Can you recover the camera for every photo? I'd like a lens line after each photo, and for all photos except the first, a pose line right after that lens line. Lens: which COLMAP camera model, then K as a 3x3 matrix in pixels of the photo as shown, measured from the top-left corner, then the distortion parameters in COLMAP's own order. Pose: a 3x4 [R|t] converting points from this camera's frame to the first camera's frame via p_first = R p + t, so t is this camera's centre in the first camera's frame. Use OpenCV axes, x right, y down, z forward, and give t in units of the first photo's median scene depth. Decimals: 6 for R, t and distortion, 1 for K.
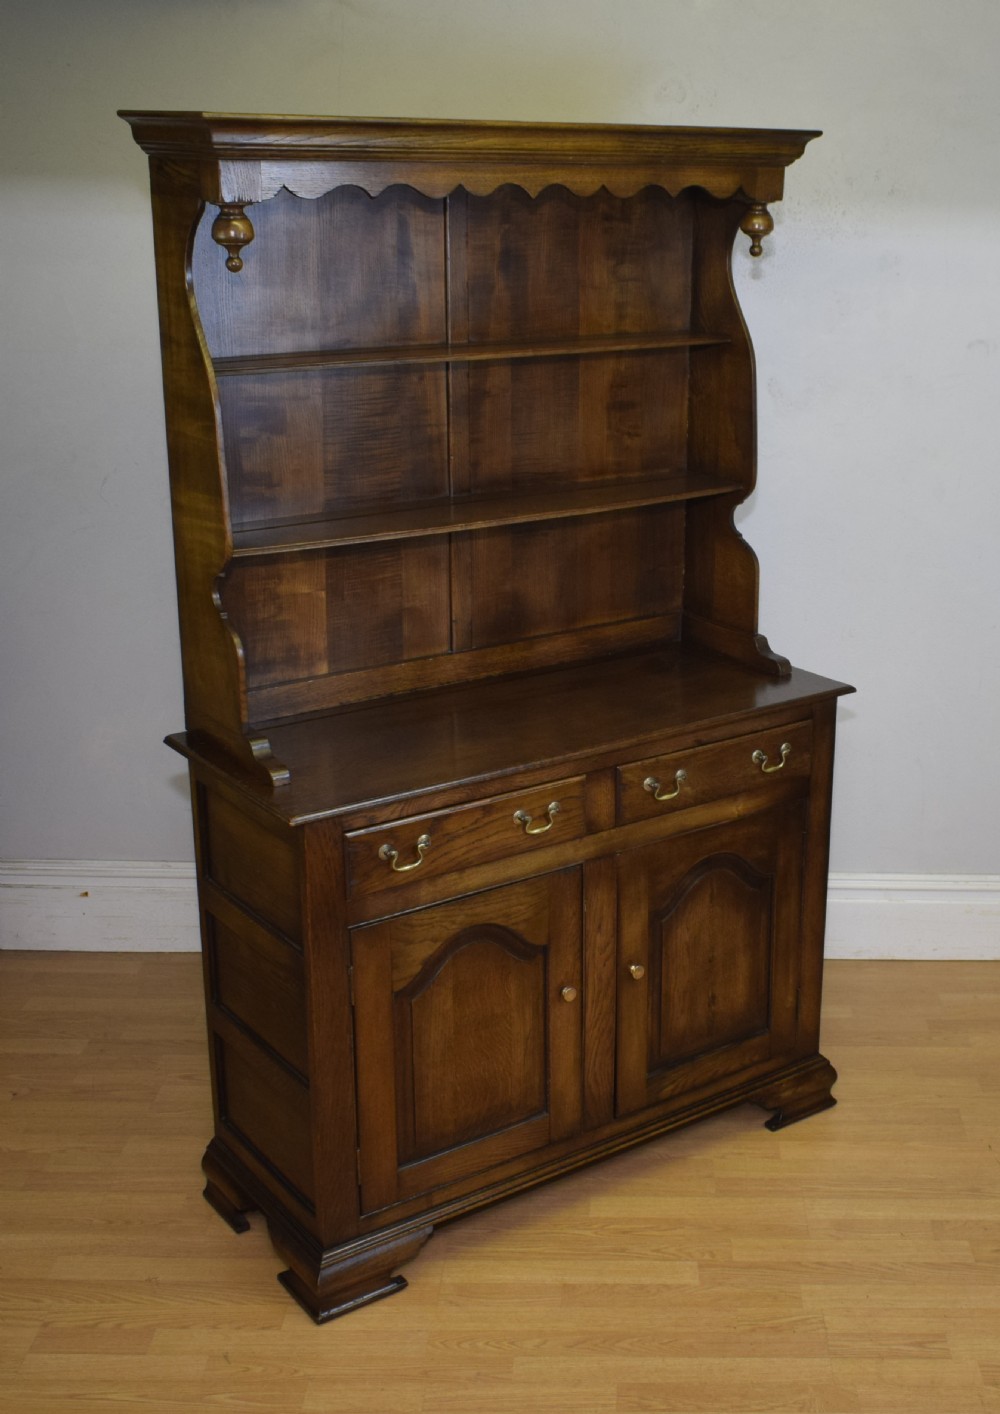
lens RADIAL K [[1780.4, 0, 706.4], [0, 1780.4, 726.6], [0, 0, 1]] dist [-0.025077, 0.005414]
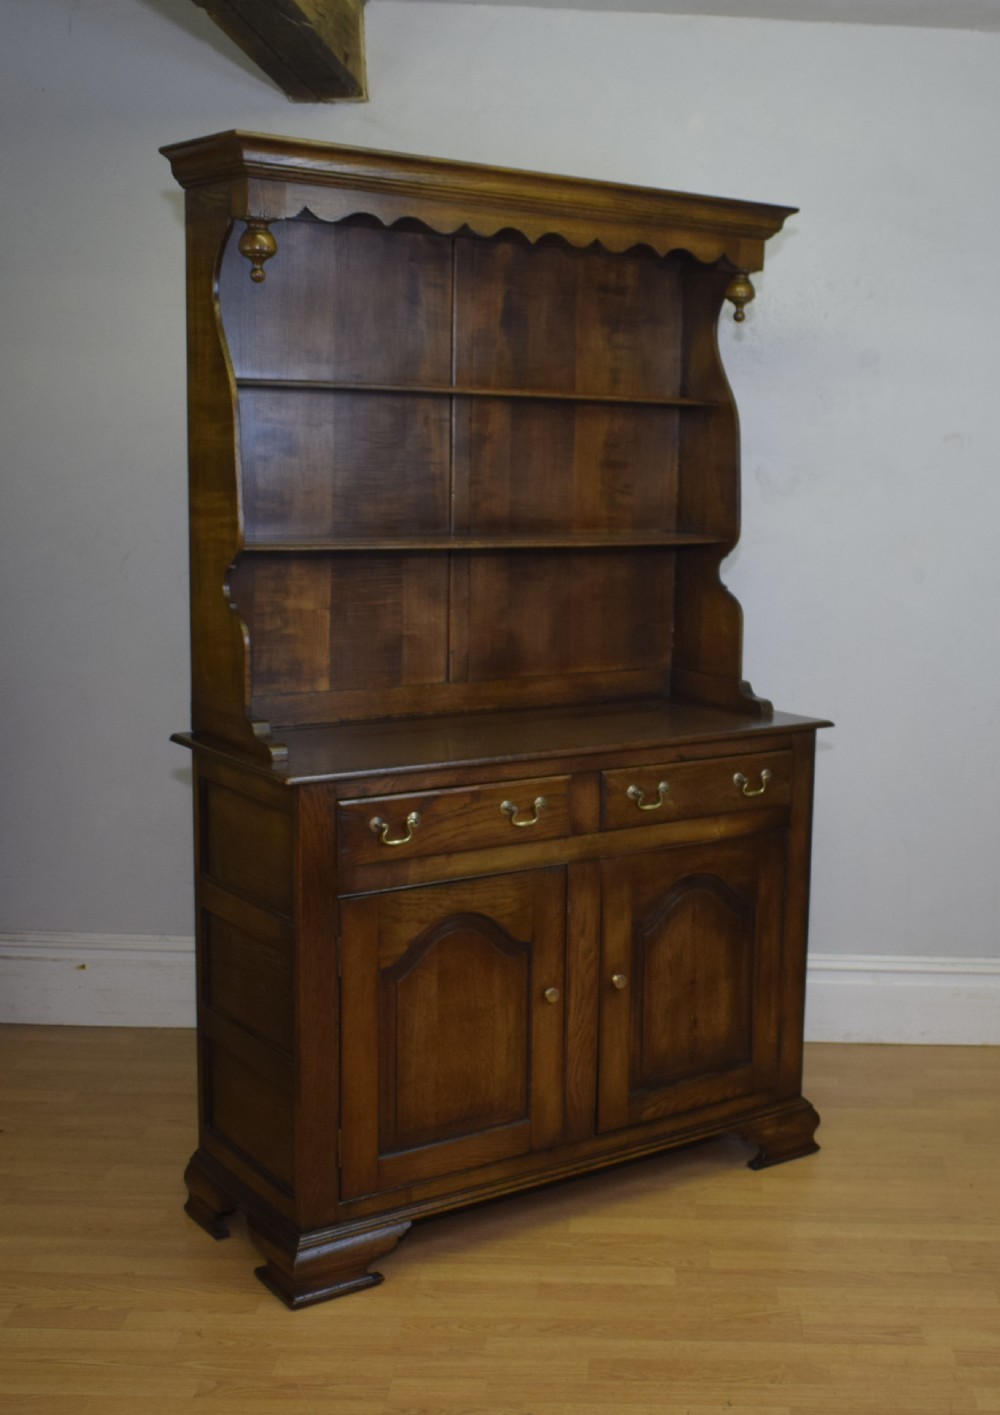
lens RADIAL K [[1781.7, 0, 706.5], [0, 1781.7, 727.1], [0, 0, 1]] dist [-0.025077, 0.005414]
pose [[0.999945, 0.005364, -0.008995, 0.020174], [-0.006734, 0.987108, -0.159911, 0.161191], [0.008021, 0.159963, 0.987090, -0.034756]]
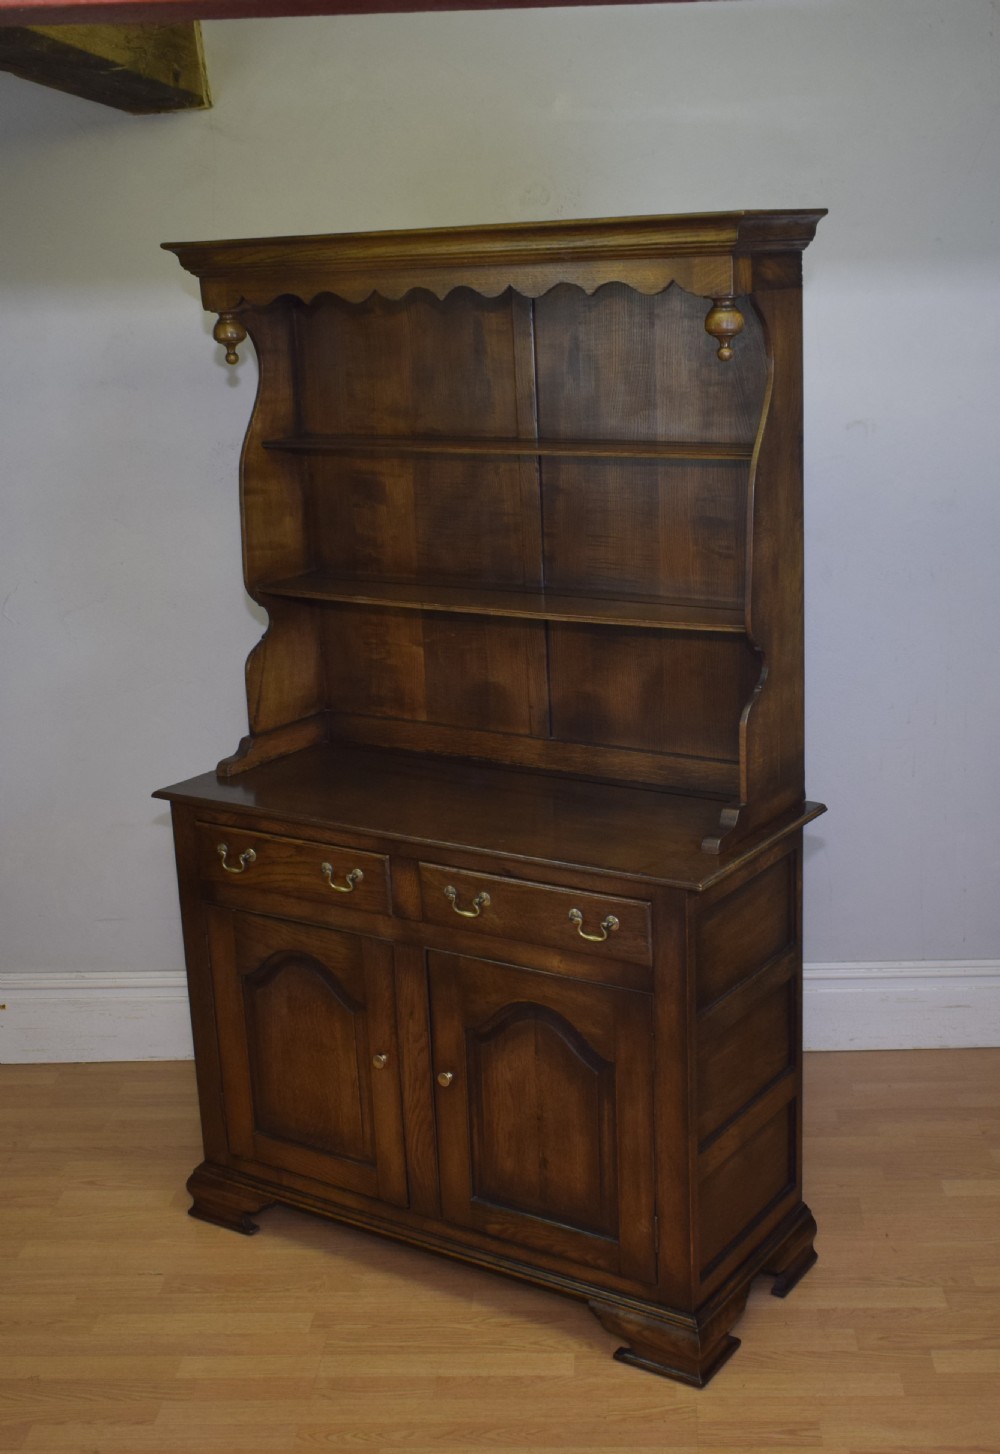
lens RADIAL K [[1850.8, 0, 501.7], [0, 1850.8, 756.6], [0, 0, 1]] dist [-0.014050, -0.013533]
pose [[0.278529, 0.218699, -0.935196, 0.910178], [-0.250415, 0.956585, 0.149120, -0.197792], [0.927208, 0.192653, 0.321202, 0.685248]]
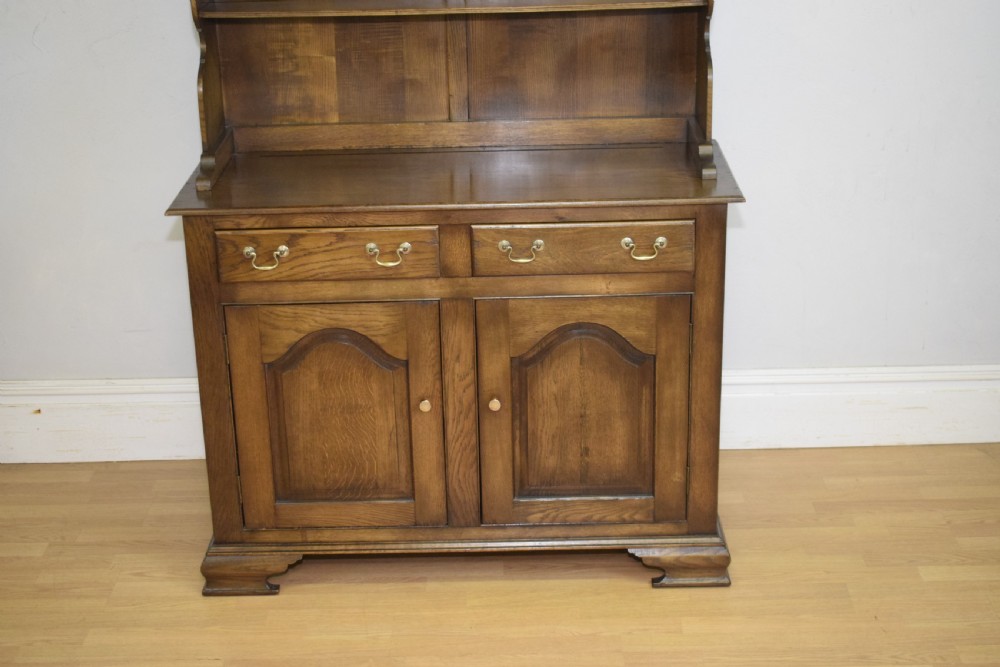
lens RADIAL K [[1645.4, 0, 501.8], [0, 1645.4, 356.5], [0, 0, 1]] dist [-0.009173, 0.025066]
pose [[0.767235, 0.198916, -0.609741, 0.642310], [-0.159574, 0.979998, 0.118913, -0.024937], [0.621198, 0.006065, 0.783630, 0.149813]]
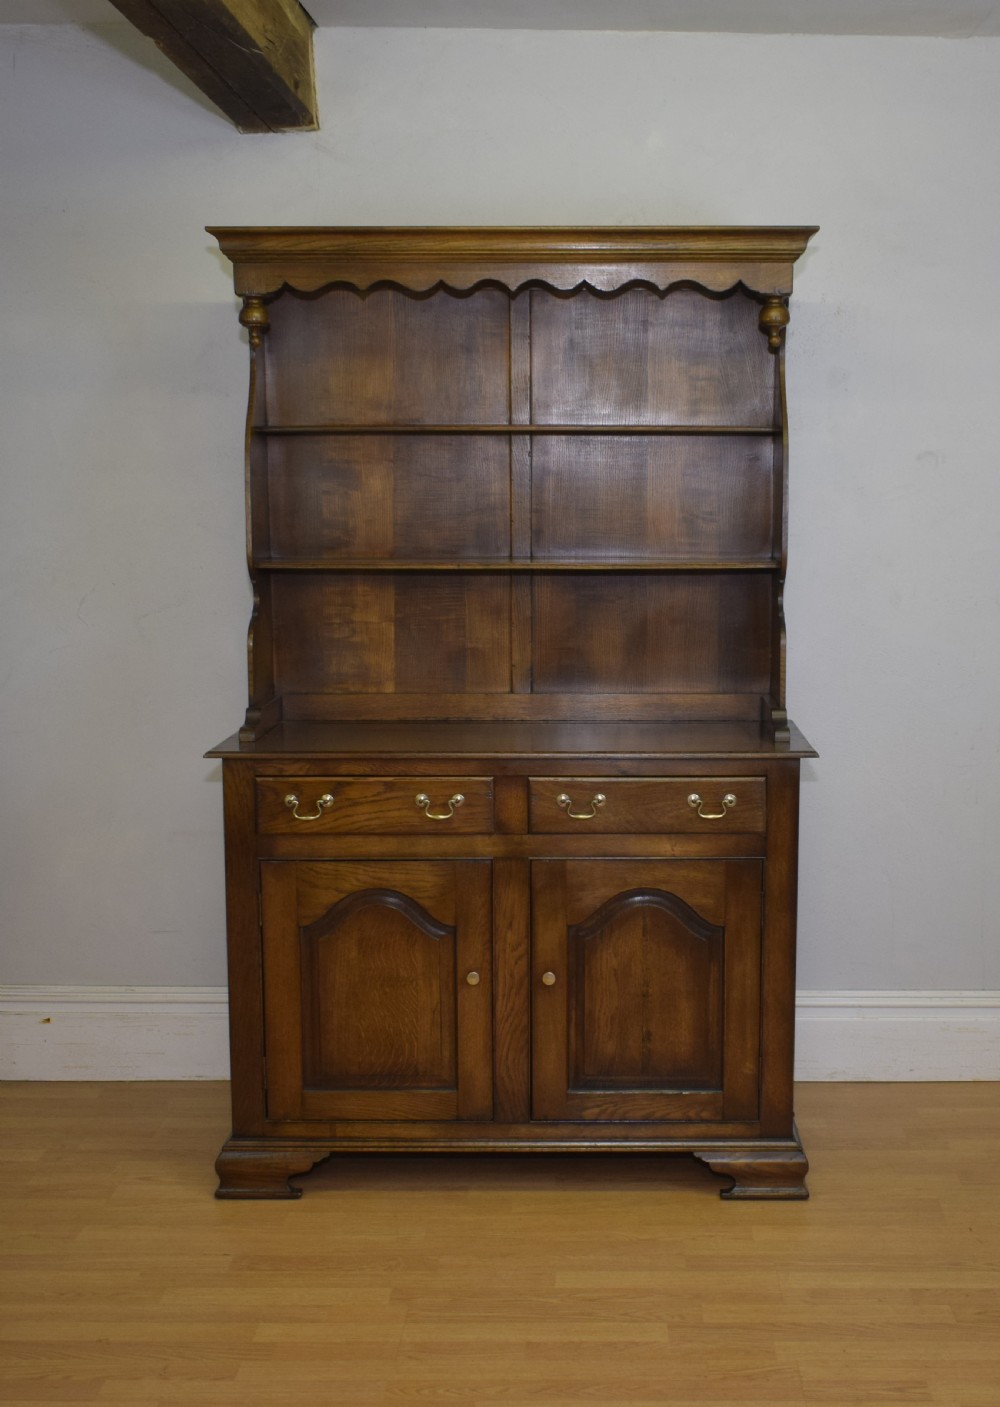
lens RADIAL K [[1862.2, 0, 606.2], [0, 1862.2, 738.2], [0, 0, 1]] dist [-0.006103, 0.007881]
pose [[0.769461, 0.066428, -0.635230, 0.717876], [-0.182040, 0.976133, -0.118429, 0.126376], [0.612202, 0.206764, 0.763189, 0.129102]]
